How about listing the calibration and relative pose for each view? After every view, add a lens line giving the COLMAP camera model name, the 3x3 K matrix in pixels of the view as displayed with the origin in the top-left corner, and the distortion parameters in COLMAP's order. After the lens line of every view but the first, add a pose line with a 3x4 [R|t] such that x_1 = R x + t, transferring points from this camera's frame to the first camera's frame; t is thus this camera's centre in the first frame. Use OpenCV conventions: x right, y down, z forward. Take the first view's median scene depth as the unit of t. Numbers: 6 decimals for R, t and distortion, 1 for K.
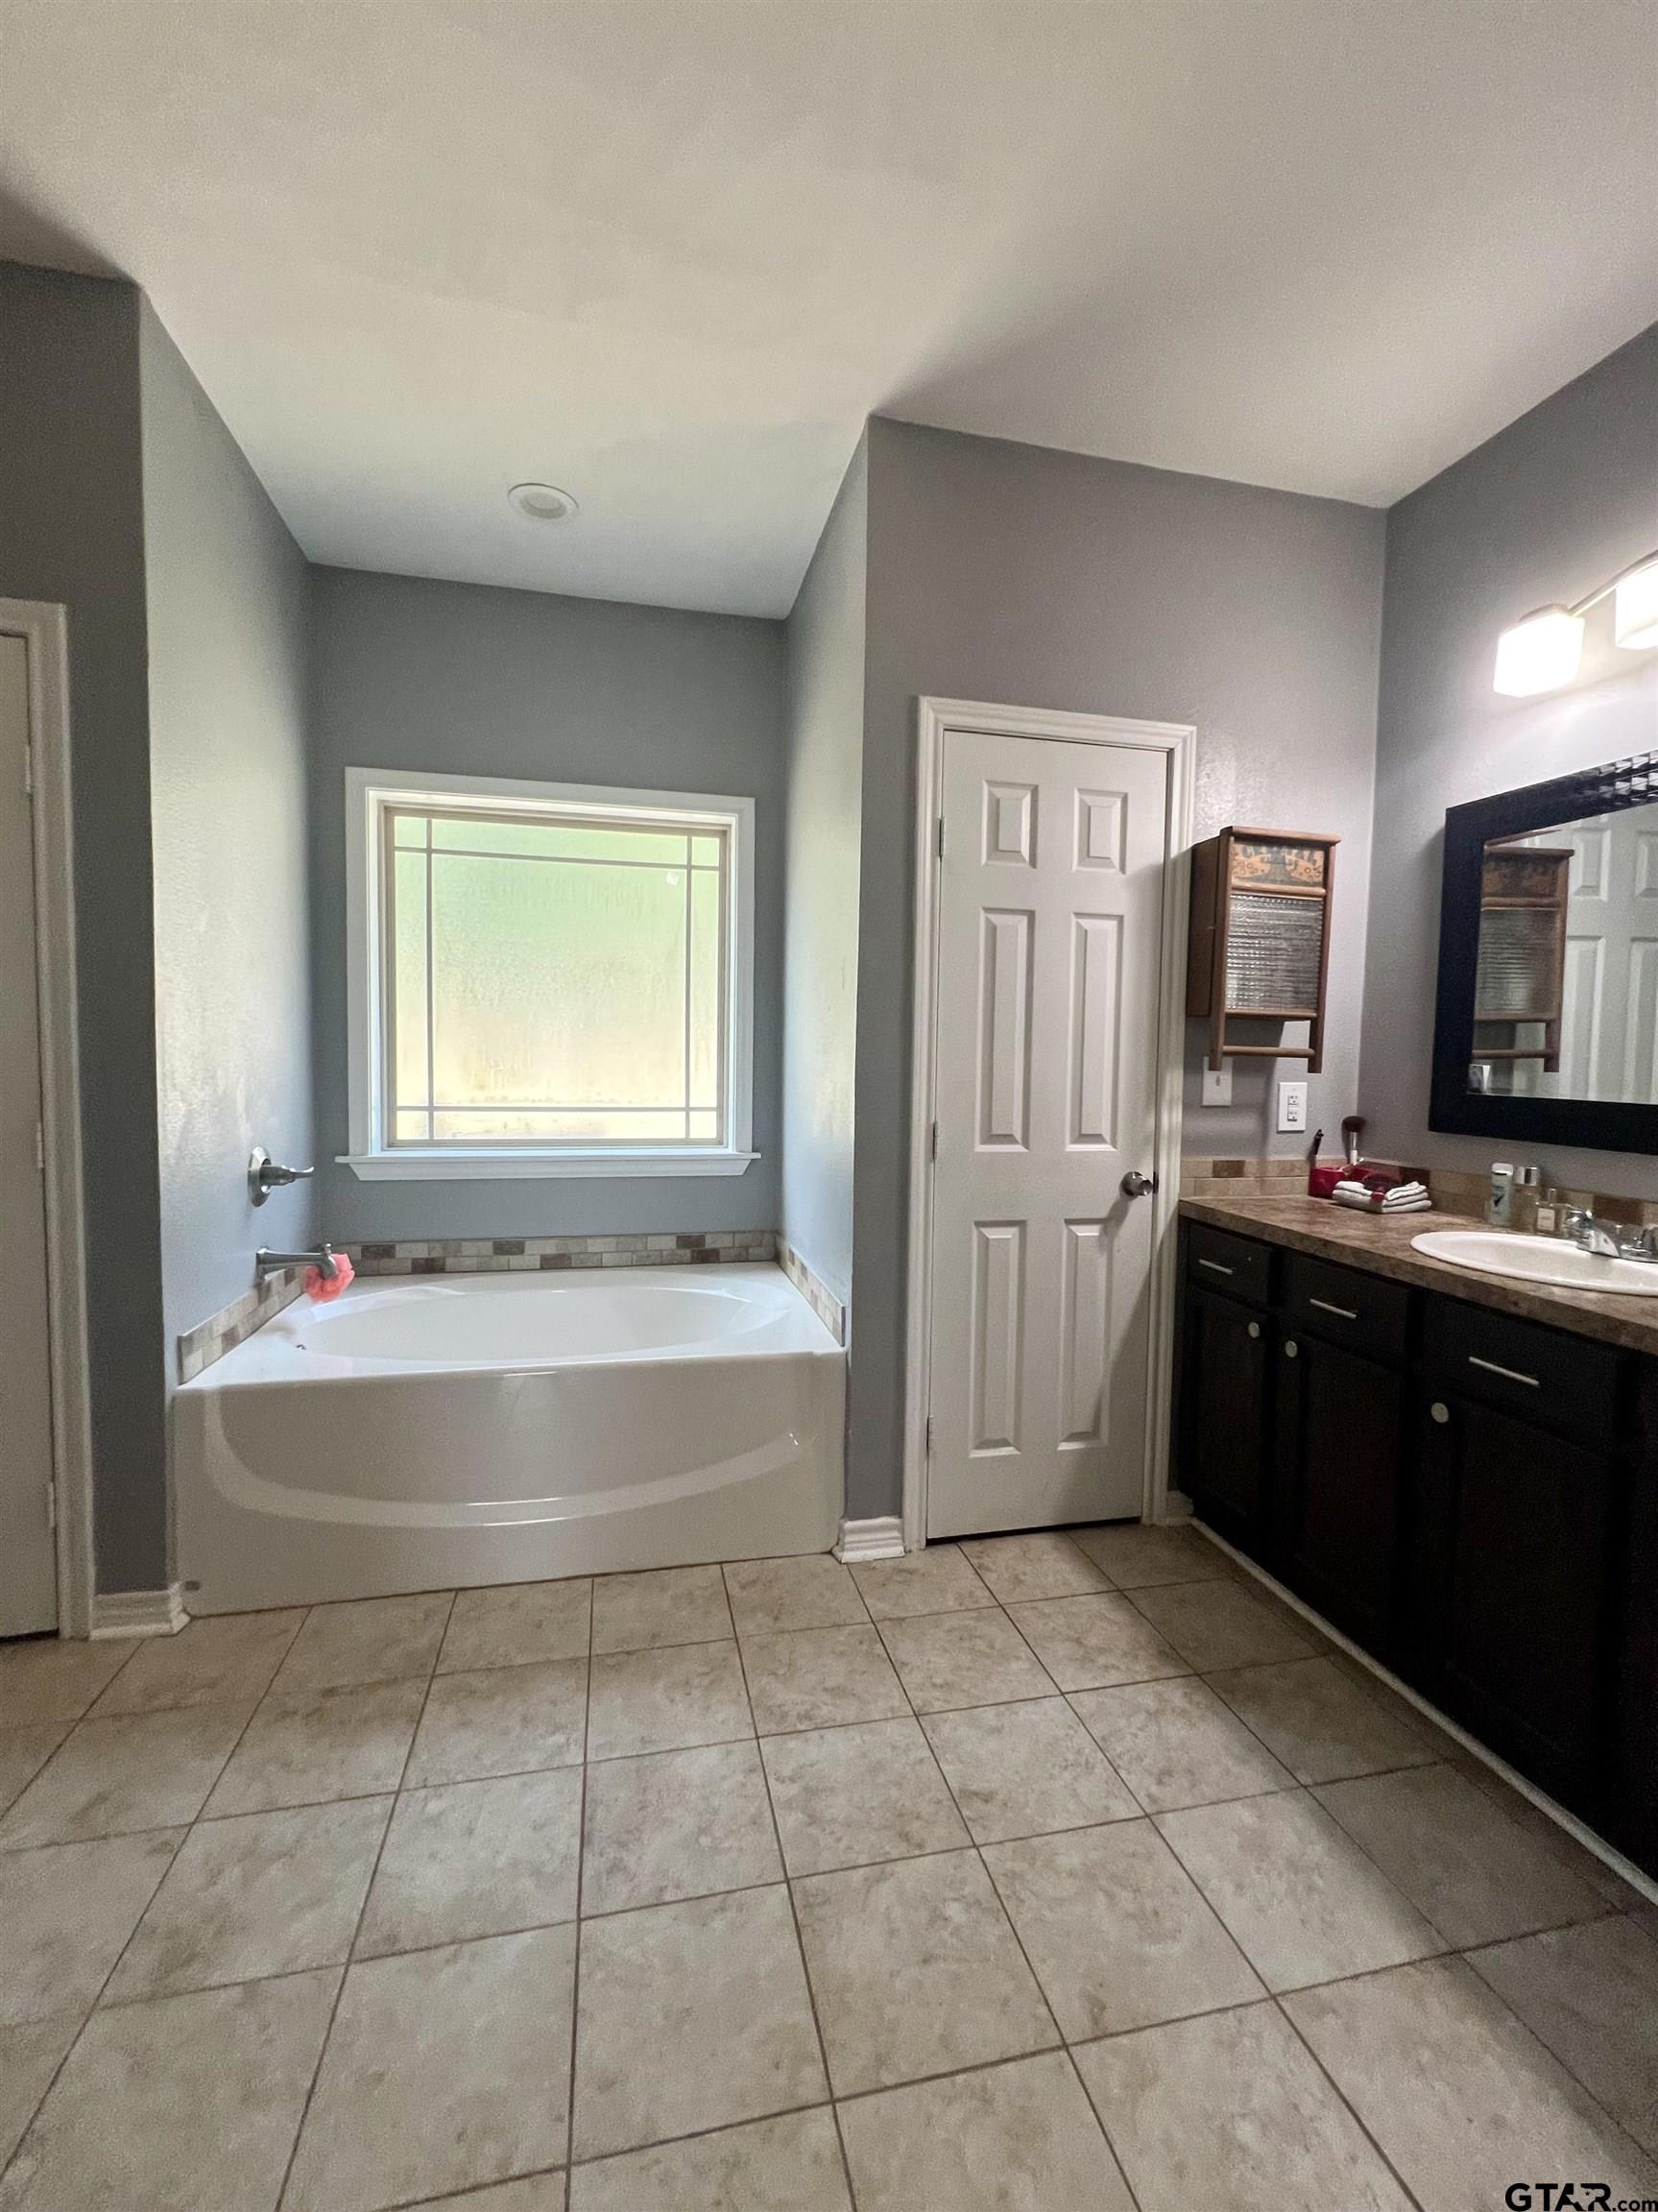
lens RADIAL K [[931.1, 0, 823.1], [0, 931.1, 1107.7], [0, 0, 1]] dist [-0.001784, 0.000497]
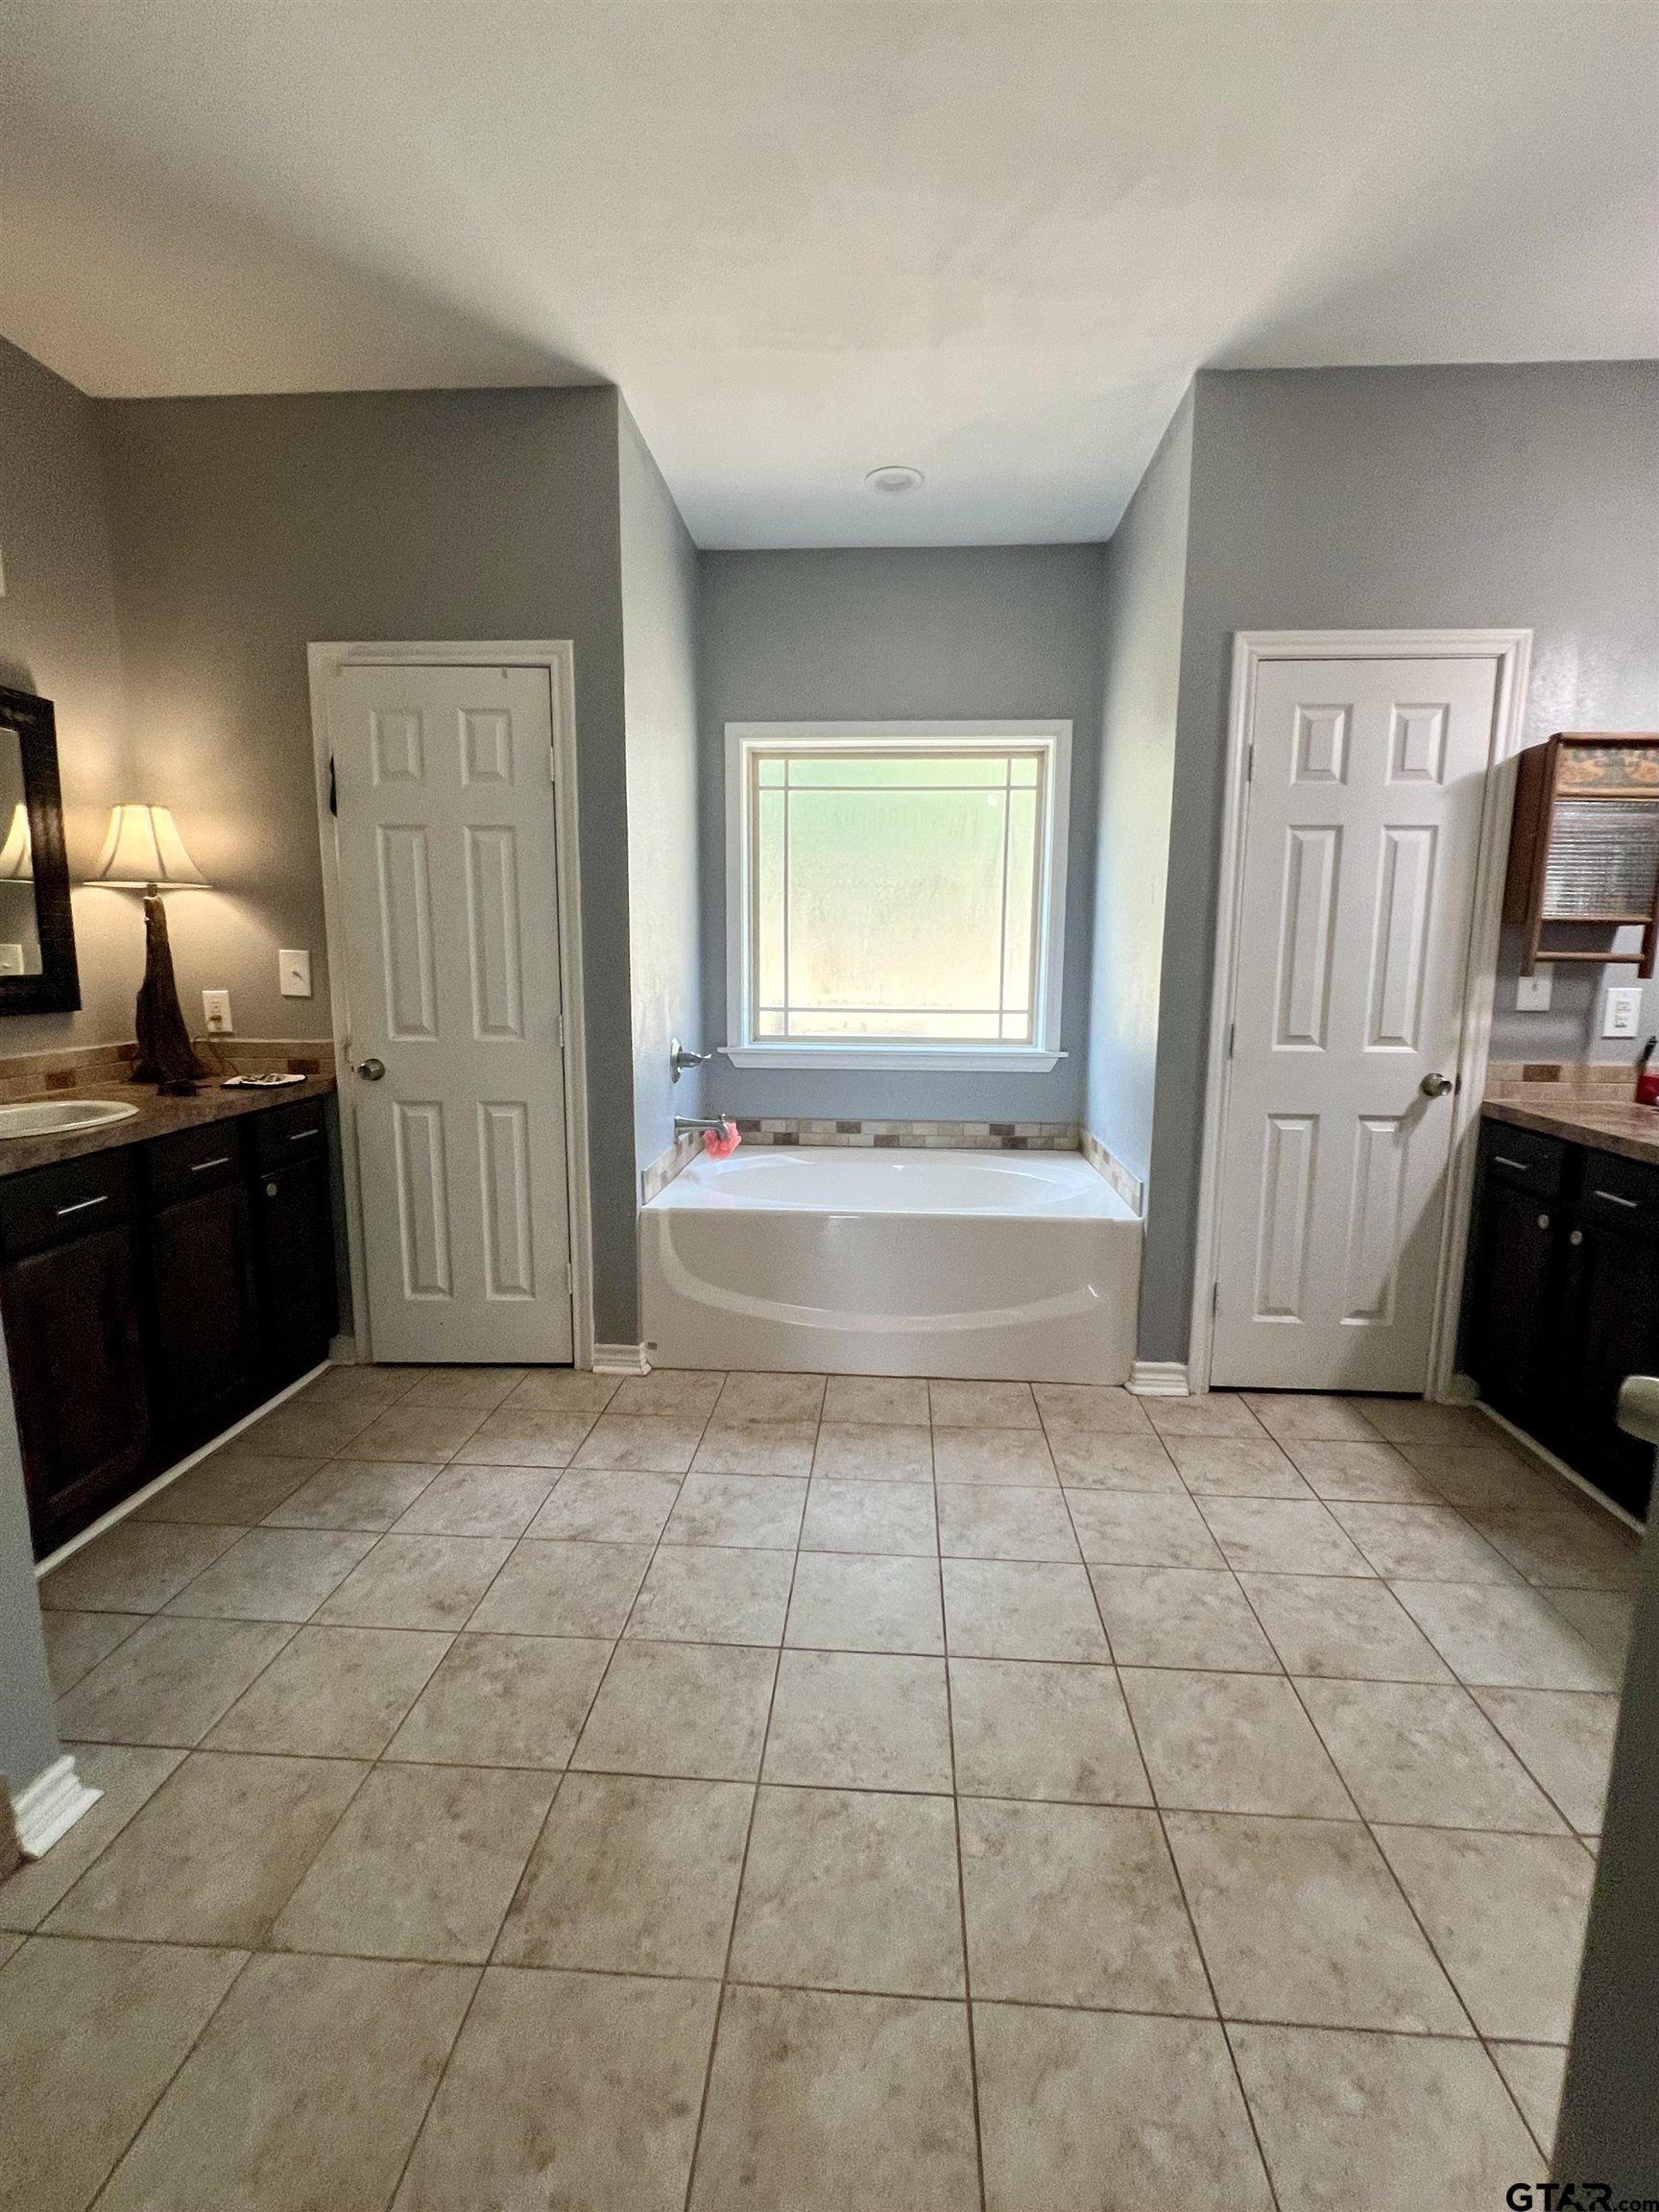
lens RADIAL K [[981.4, 0, 839.1], [0, 981.4, 1105.5], [0, 0, 1]] dist [-0.001756, 0.000517]
pose [[0.960074, 0.034051, -0.277667, -0.004072], [-0.008171, 0.995554, 0.093836, 0.006828], [0.279628, -0.087821, 0.956084, -0.264321]]
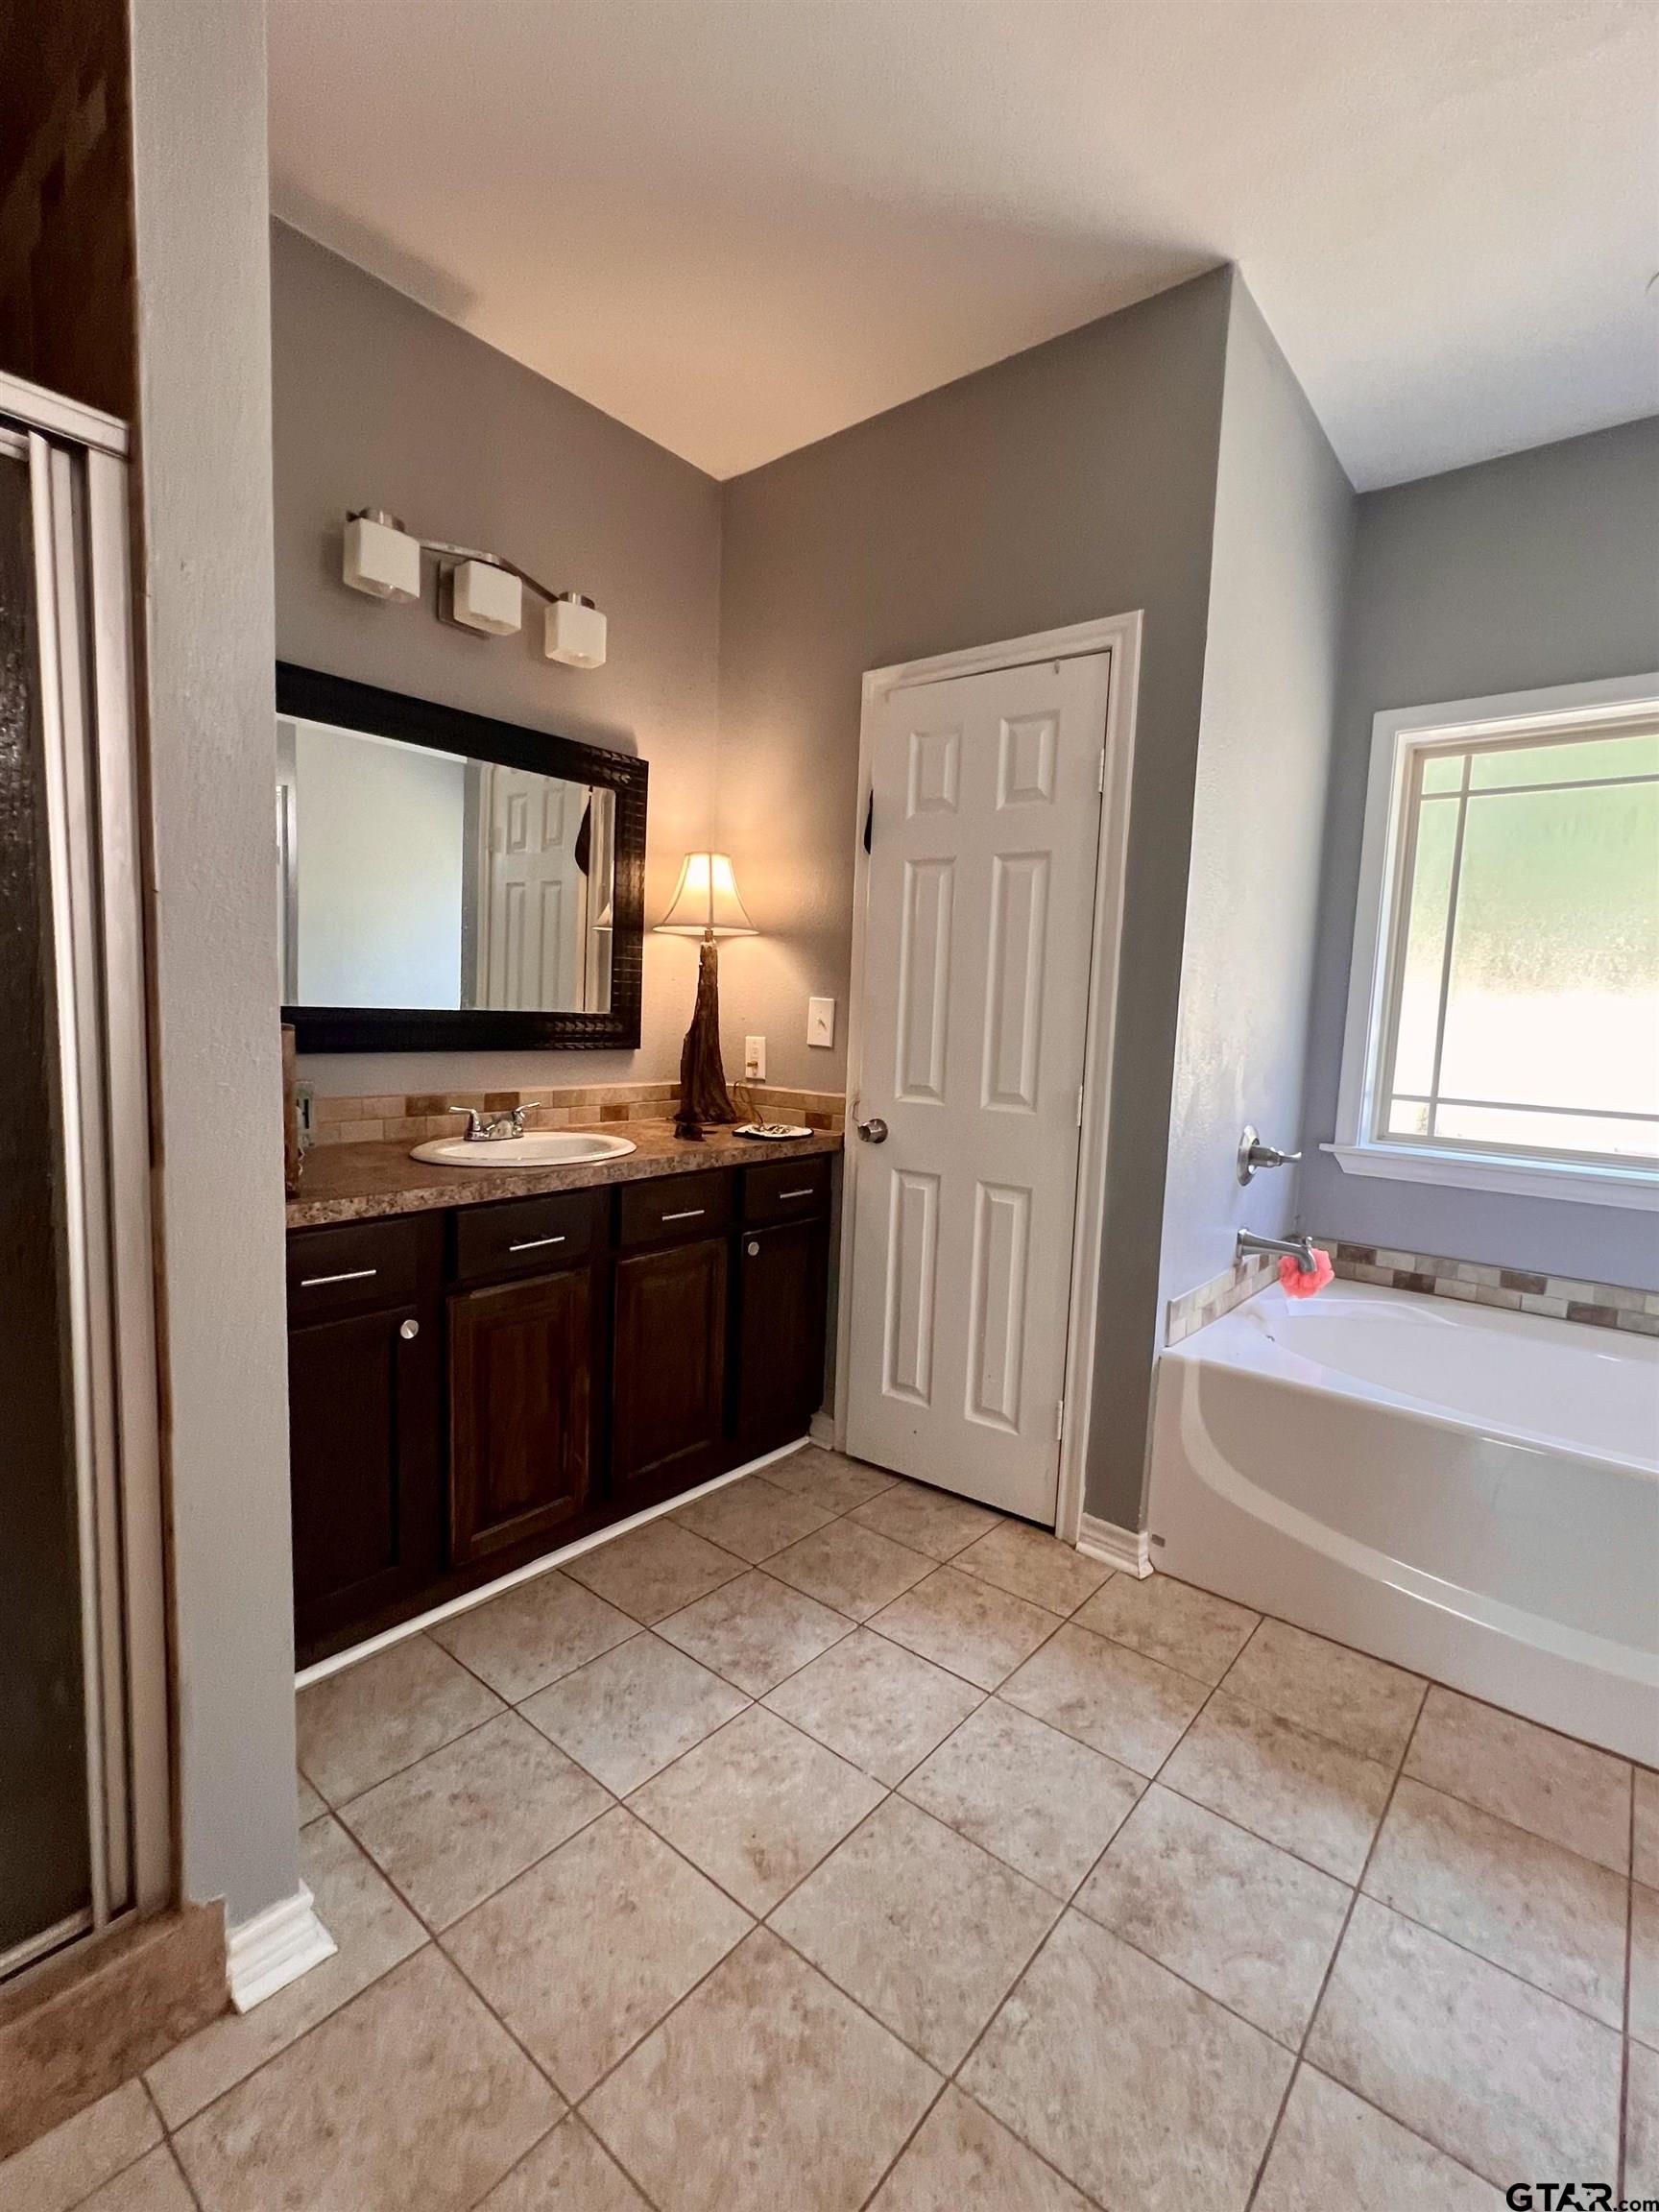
lens RADIAL K [[981.4, 0, 839.1], [0, 981.4, 1105.5], [0, 0, 1]] dist [-0.001756, 0.000517]
pose [[0.609785, 0.085993, -0.787888, -0.062925], [-0.074217, 0.995924, 0.051259, 0.000406], [0.789084, 0.027218, 0.613682, 0.028405]]
